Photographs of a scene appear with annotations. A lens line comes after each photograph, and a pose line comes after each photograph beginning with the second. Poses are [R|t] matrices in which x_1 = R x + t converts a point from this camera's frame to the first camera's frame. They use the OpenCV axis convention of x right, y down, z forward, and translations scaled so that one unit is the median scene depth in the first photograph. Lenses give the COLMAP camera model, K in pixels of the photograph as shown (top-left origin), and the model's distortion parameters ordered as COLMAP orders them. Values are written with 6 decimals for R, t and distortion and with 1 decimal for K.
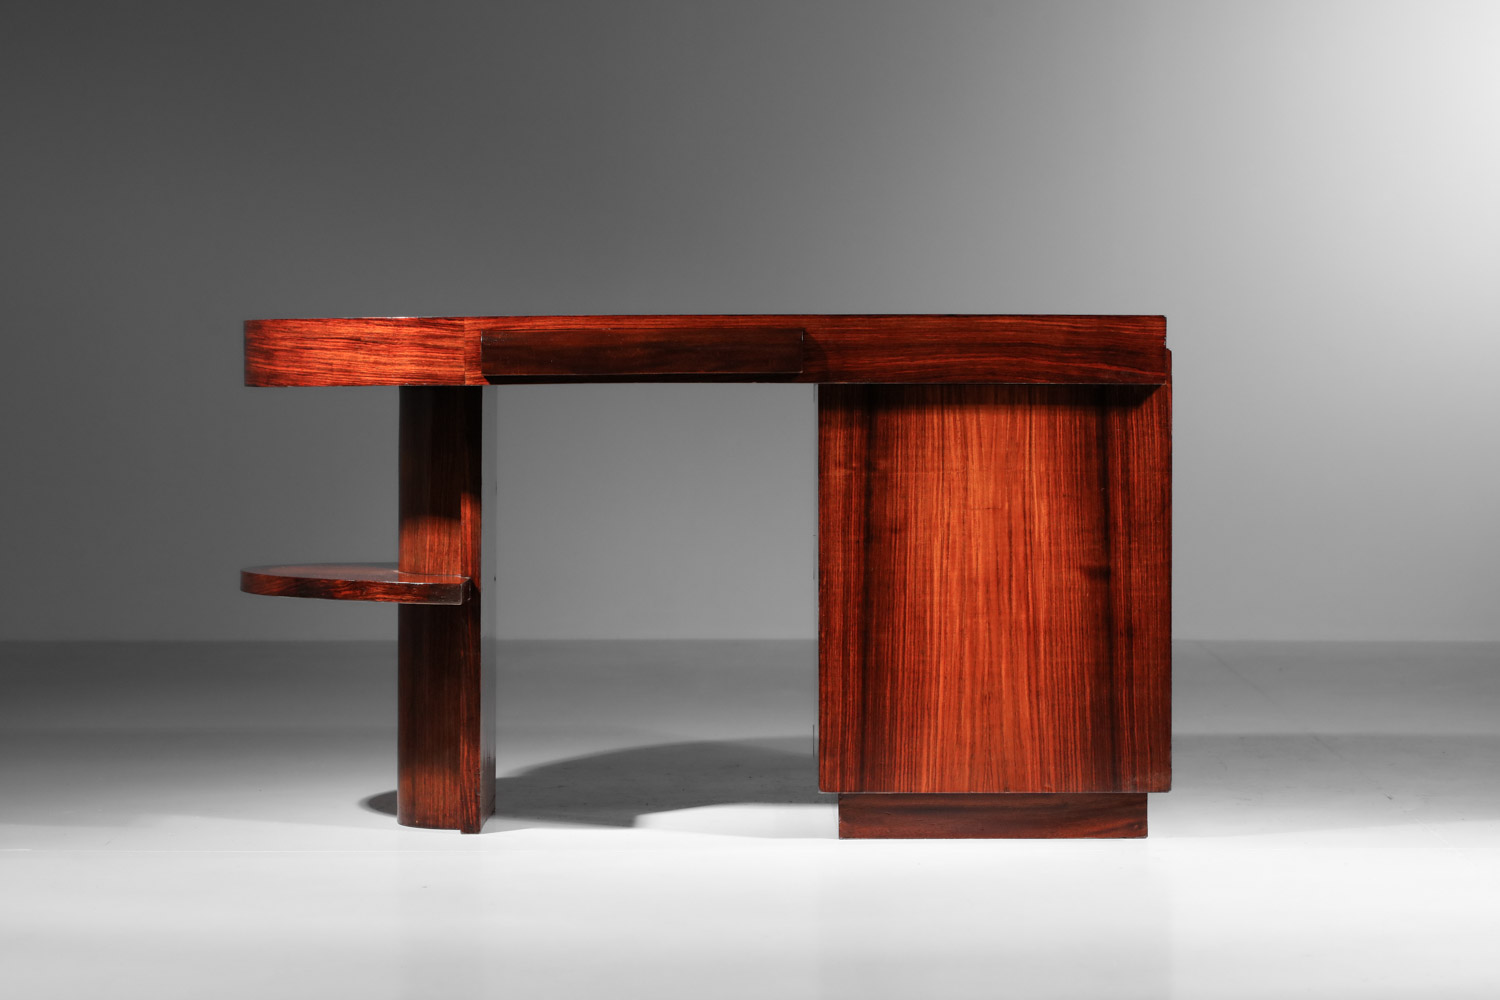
lens RADIAL K [[4229.7, 0, 750.0], [0, 4229.7, 500.0], [0, 0, 1]] dist [-0.101261, -0.150390]
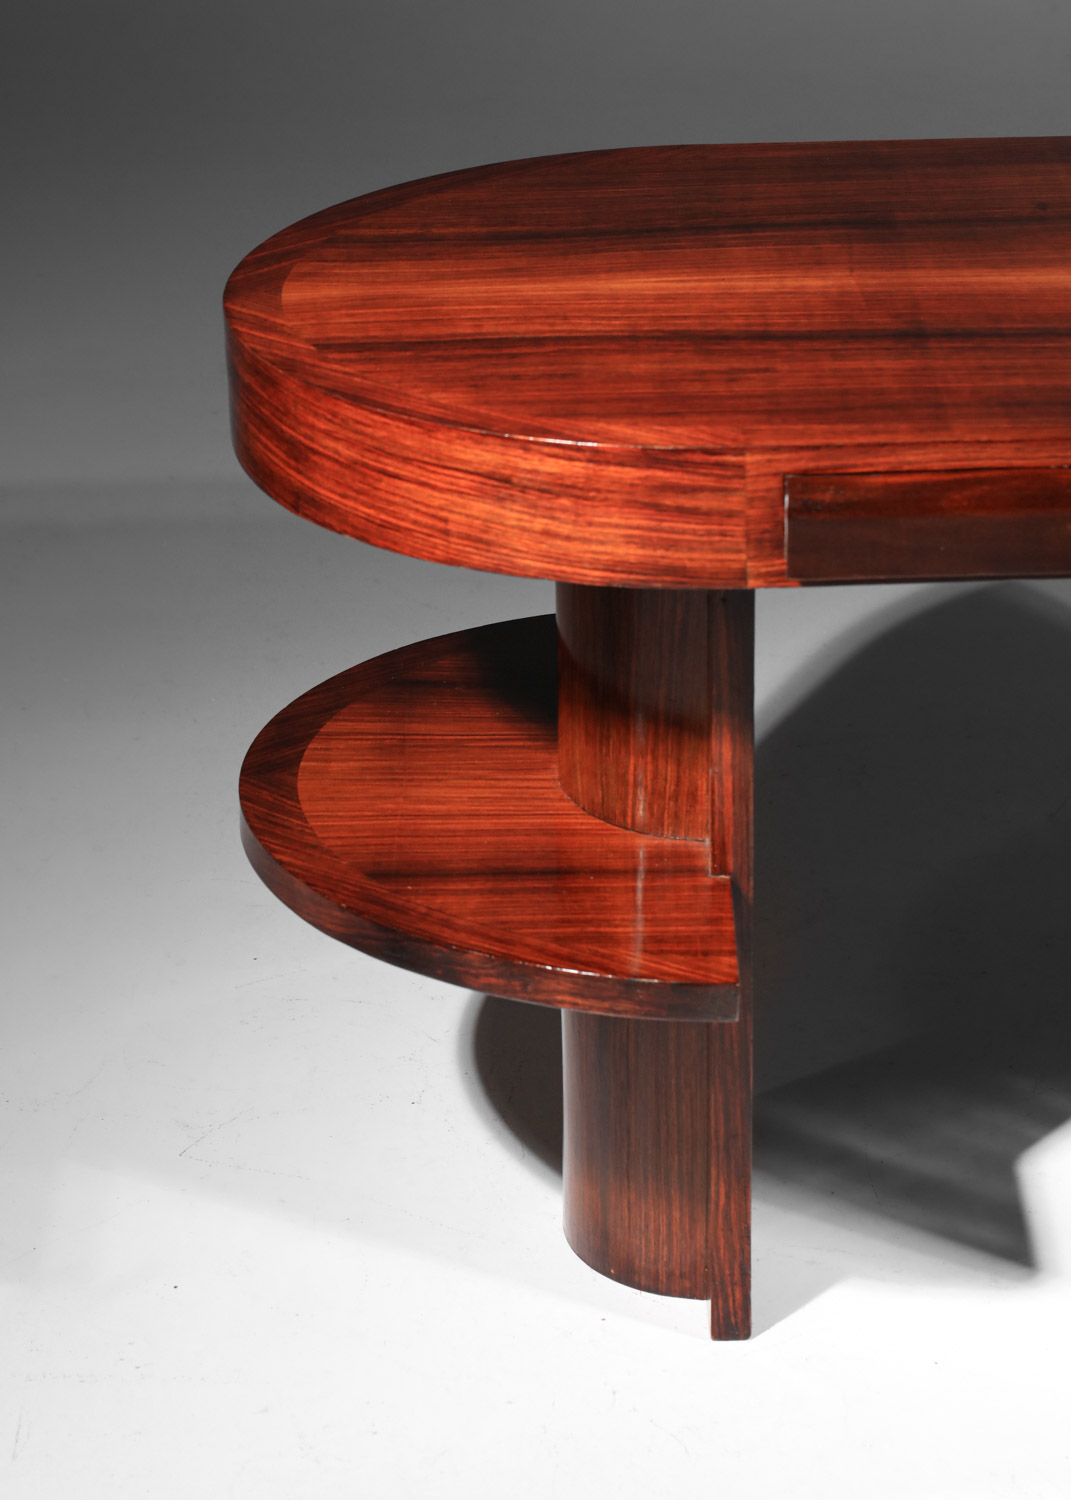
lens RADIAL K [[4744.6, 0, 535.5], [0, 4744.6, 750.0], [0, 0, 1]] dist [-0.116576, -0.459211]
pose [[0.999803, -0.018907, -0.006048, -0.087201], [0.019819, 0.933463, 0.358126, -0.193988], [-0.001125, -0.358176, 0.933654, 0.514482]]
